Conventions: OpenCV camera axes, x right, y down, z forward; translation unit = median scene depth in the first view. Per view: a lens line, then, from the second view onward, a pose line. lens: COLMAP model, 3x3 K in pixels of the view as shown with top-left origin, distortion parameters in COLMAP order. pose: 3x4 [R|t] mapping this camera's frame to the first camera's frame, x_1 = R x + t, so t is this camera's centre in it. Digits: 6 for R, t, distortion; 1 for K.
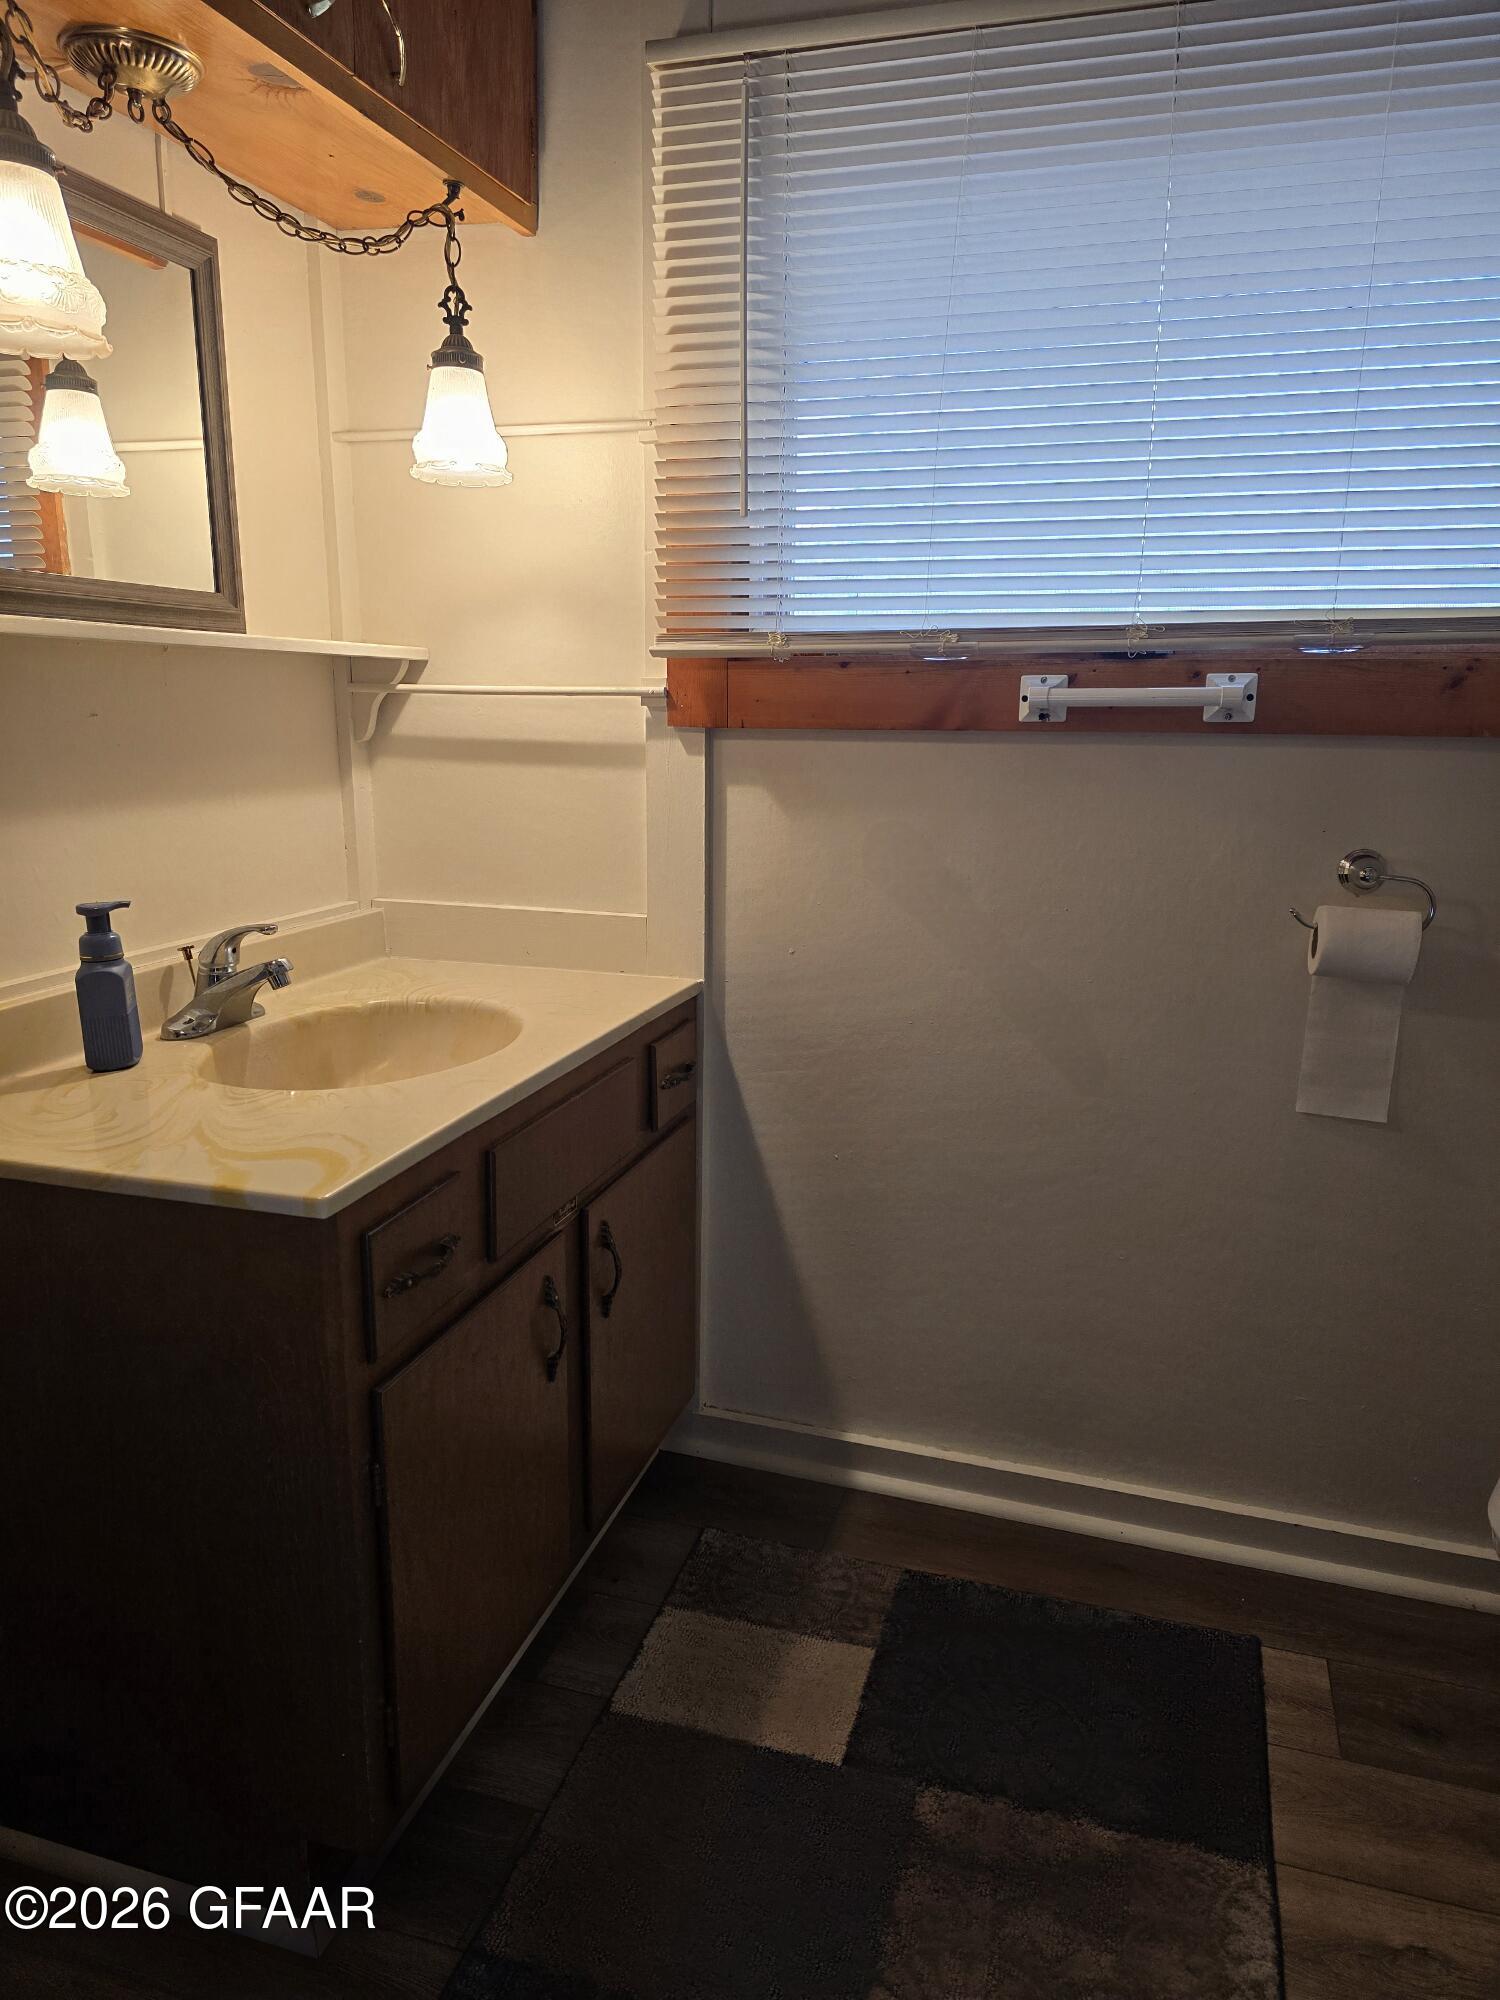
lens RADIAL K [[1345.3, 0, 758.7], [0, 1345.3, 1014.2], [0, 0, 1]] dist [0.083116, -0.070451]
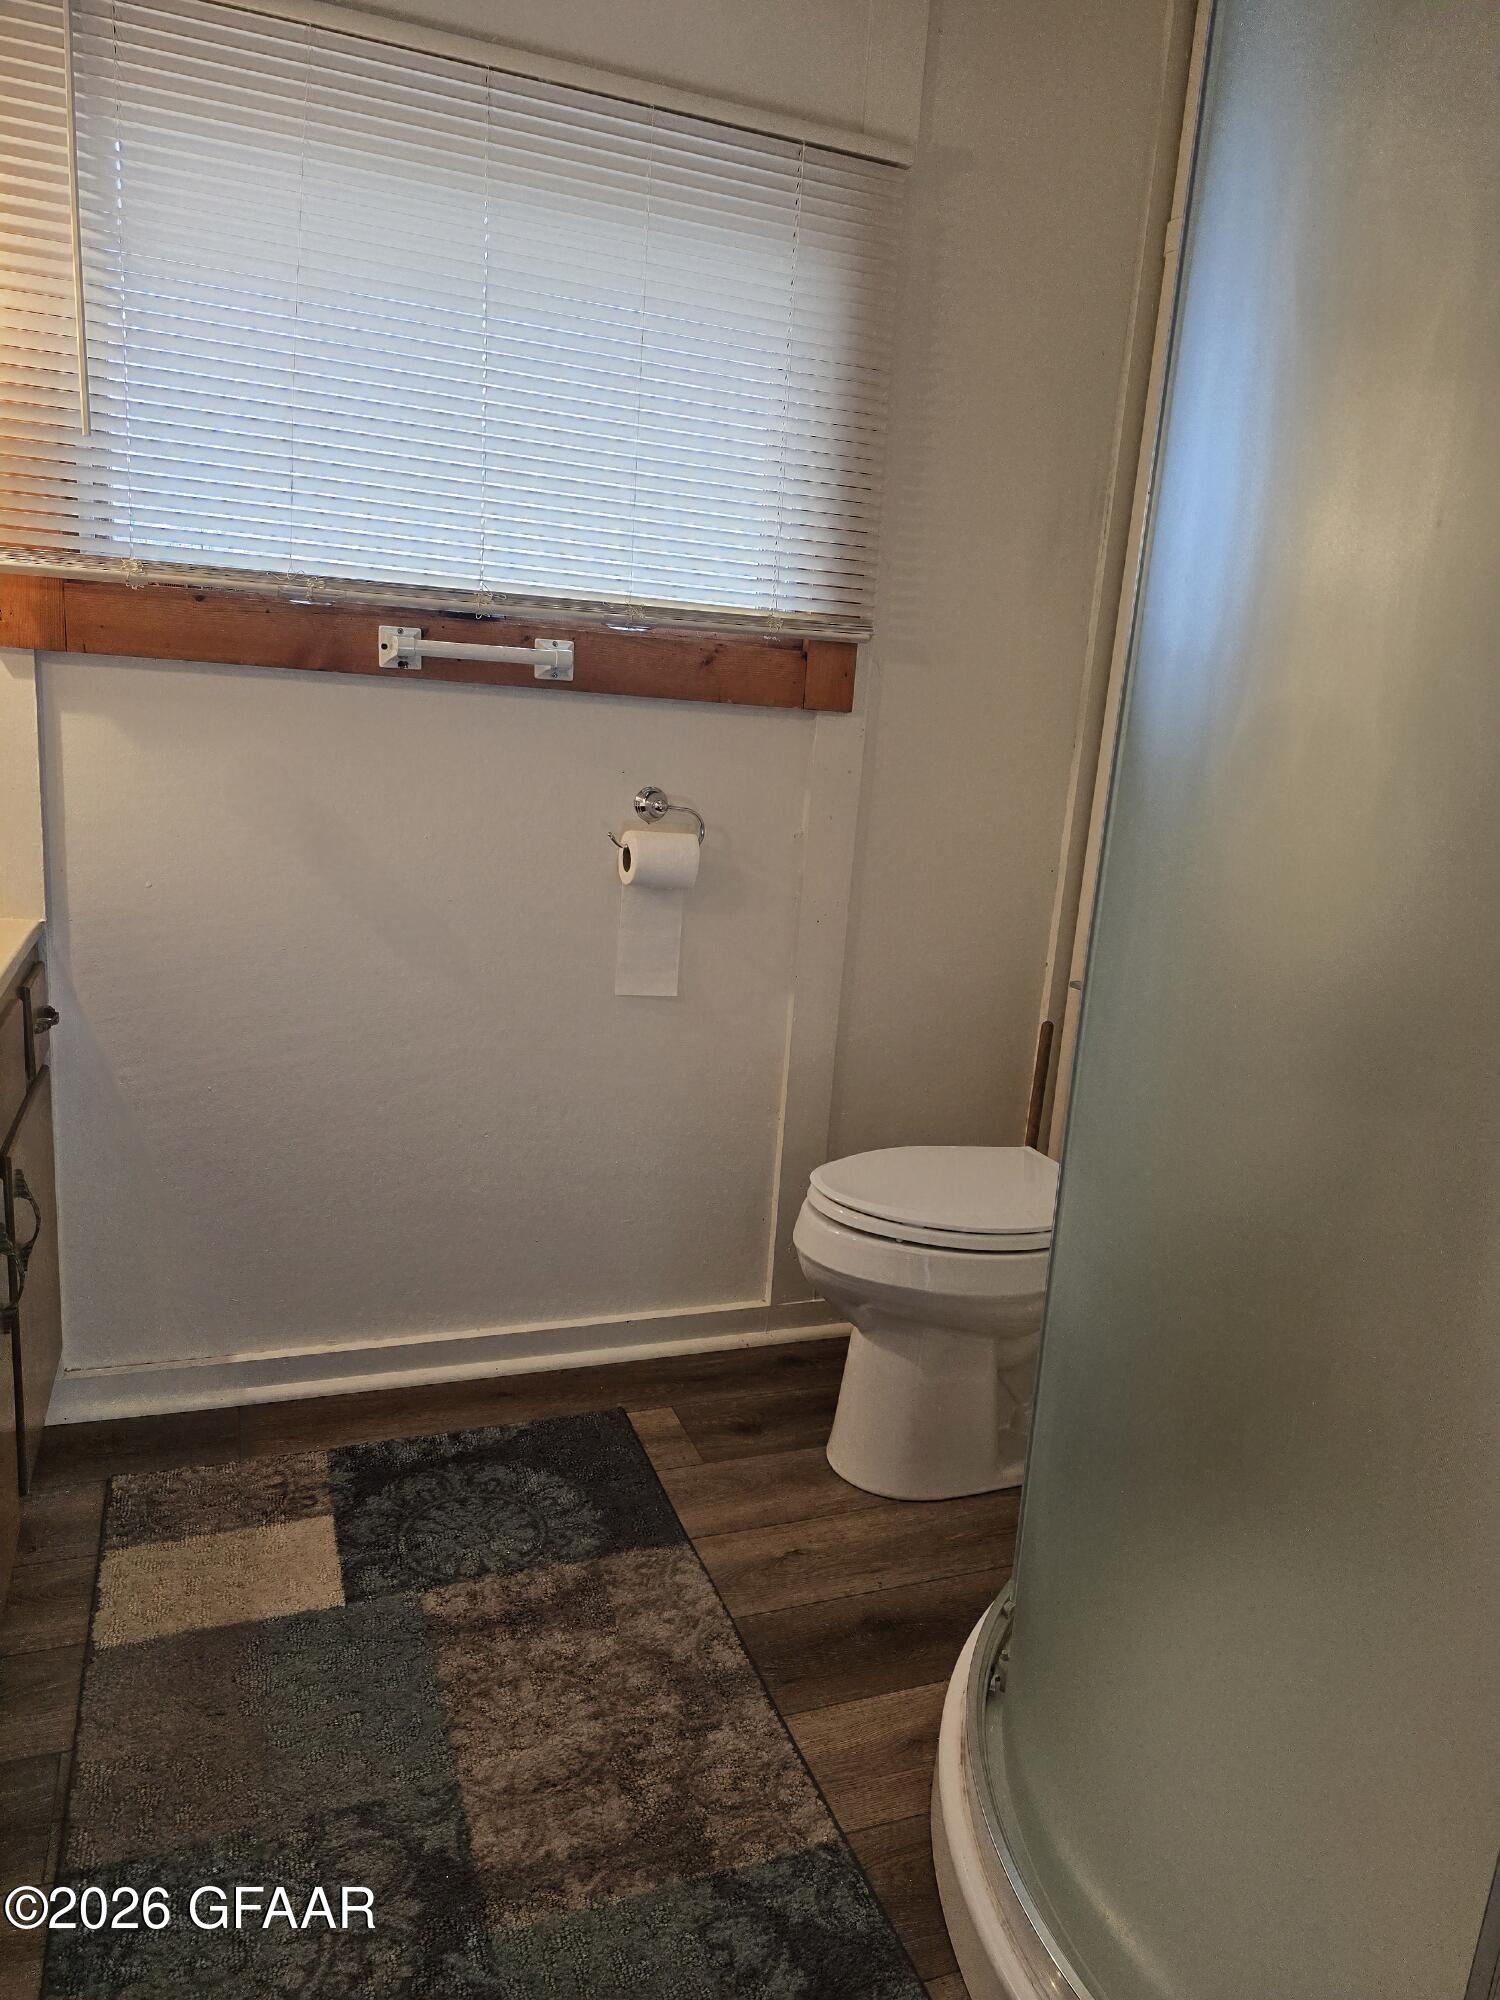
lens RADIAL K [[1345.3, 0, 758.7], [0, 1345.3, 1014.2], [0, 0, 1]] dist [0.083116, -0.070451]
pose [[0.790199, -0.096230, 0.605248, -0.276457], [0.077893, 0.995356, 0.056559, 0.030757], [-0.607880, 0.002452, 0.794025, -0.081030]]
